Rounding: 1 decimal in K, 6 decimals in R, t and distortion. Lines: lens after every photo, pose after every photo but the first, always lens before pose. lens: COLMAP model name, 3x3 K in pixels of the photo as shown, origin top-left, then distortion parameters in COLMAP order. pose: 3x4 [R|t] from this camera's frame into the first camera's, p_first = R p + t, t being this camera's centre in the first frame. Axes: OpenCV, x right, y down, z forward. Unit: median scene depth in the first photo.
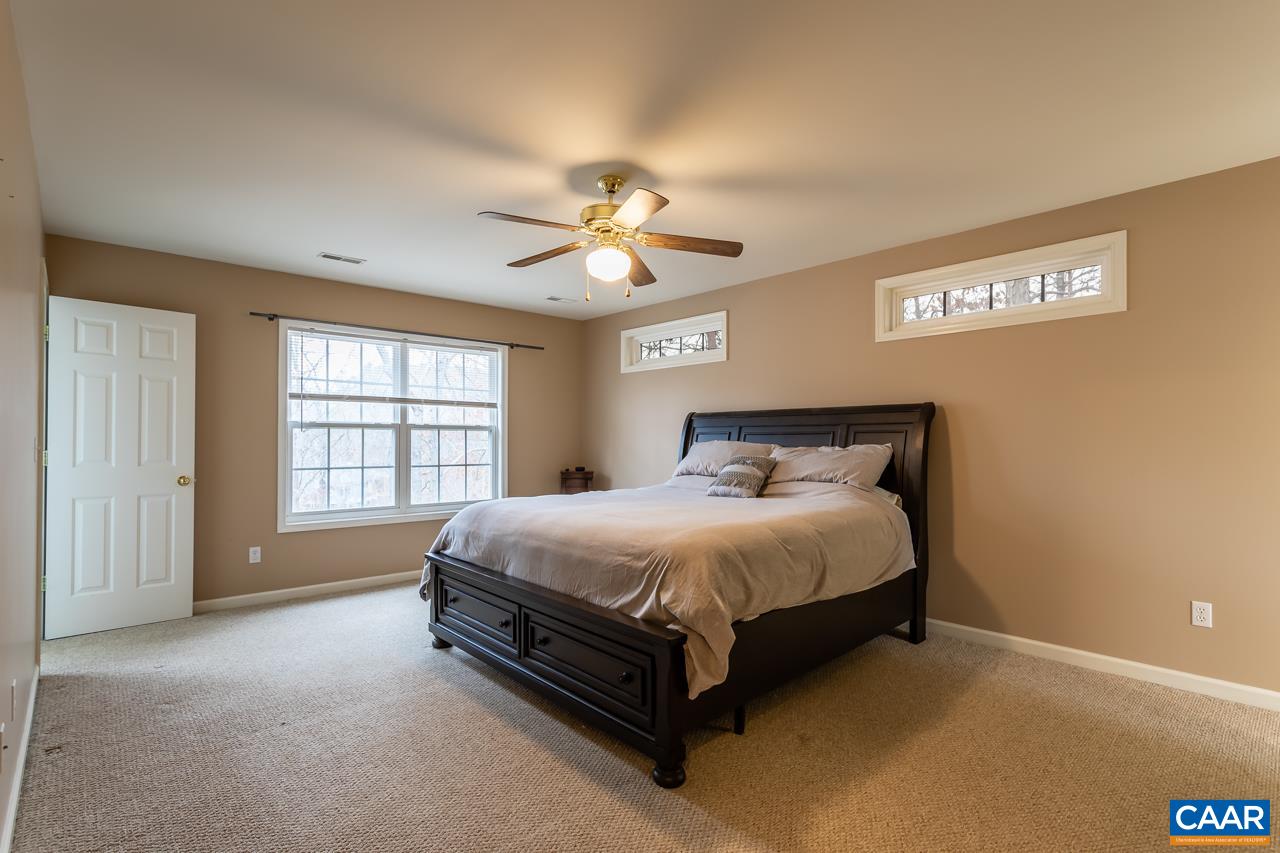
lens RADIAL K [[610.6, 0, 643.3], [0, 610.6, 430.2], [0, 0, 1]] dist [0.004522, 0.000132]
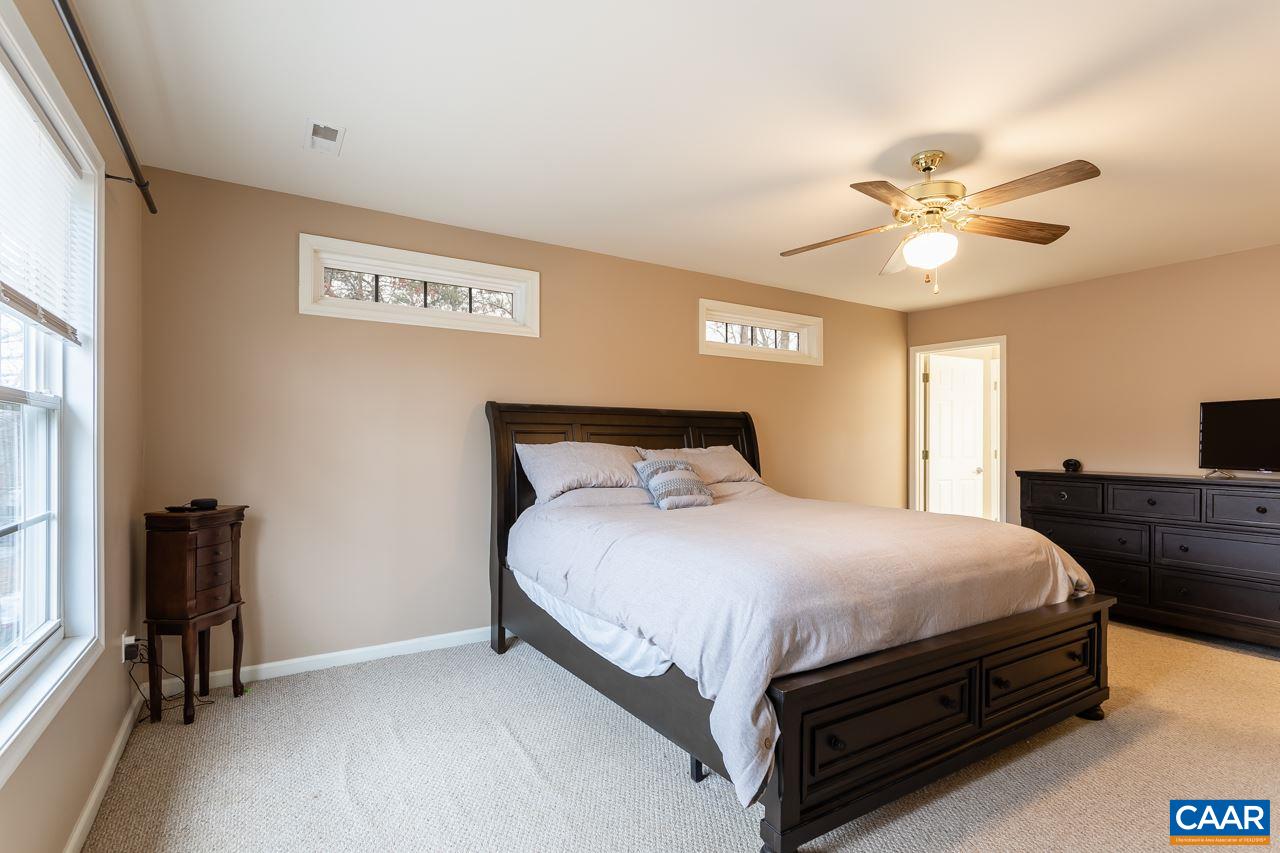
lens RADIAL K [[610.6, 0, 643.8], [0, 610.6, 435.7], [0, 0, 1]] dist [0.004522, 0.000132]
pose [[0.182746, 0.007792, 0.983129, -0.740693], [-0.021246, 0.999766, -0.003975, 0.011367], [-0.982931, -0.020161, 0.182869, 0.910294]]
